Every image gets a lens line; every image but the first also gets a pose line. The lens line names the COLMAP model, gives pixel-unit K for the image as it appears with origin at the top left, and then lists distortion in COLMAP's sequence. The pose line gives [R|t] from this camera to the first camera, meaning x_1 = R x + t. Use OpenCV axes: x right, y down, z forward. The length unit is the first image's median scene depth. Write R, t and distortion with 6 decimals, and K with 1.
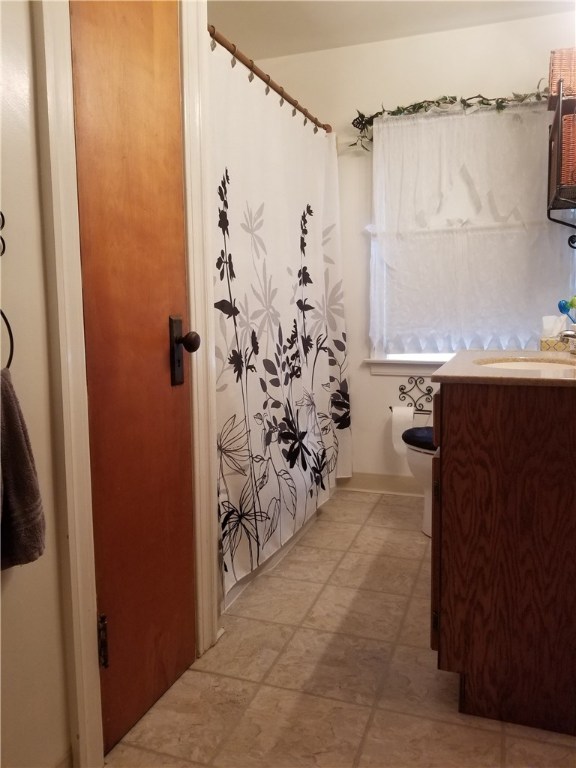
lens RADIAL K [[610.6, 0, 298.7], [0, 610.6, 380.5], [0, 0, 1]] dist [0.066557, -0.093136]
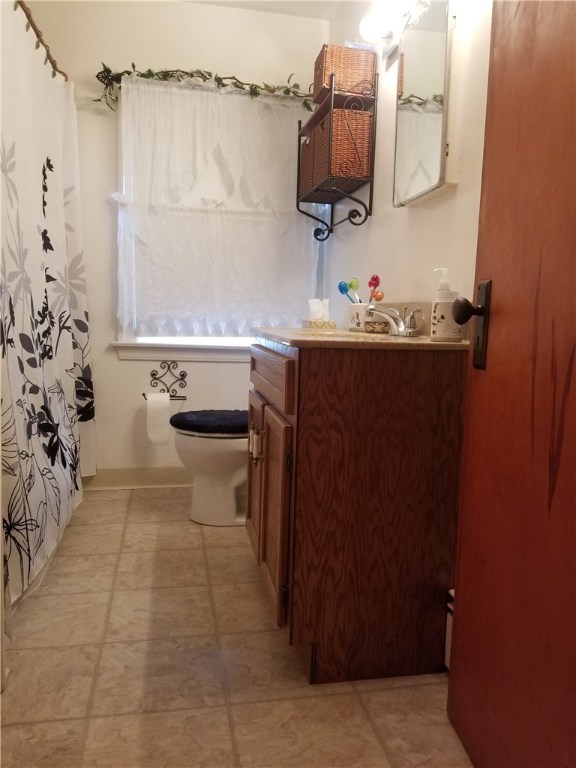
lens RADIAL K [[610.6, 0, 293.2], [0, 610.6, 383.9], [0, 0, 1]] dist [0.066557, -0.093136]
pose [[0.858644, -0.019906, 0.512185, -0.167214], [0.019283, 0.999793, 0.006531, 0.034073], [-0.512209, 0.004268, 0.858850, 0.109536]]
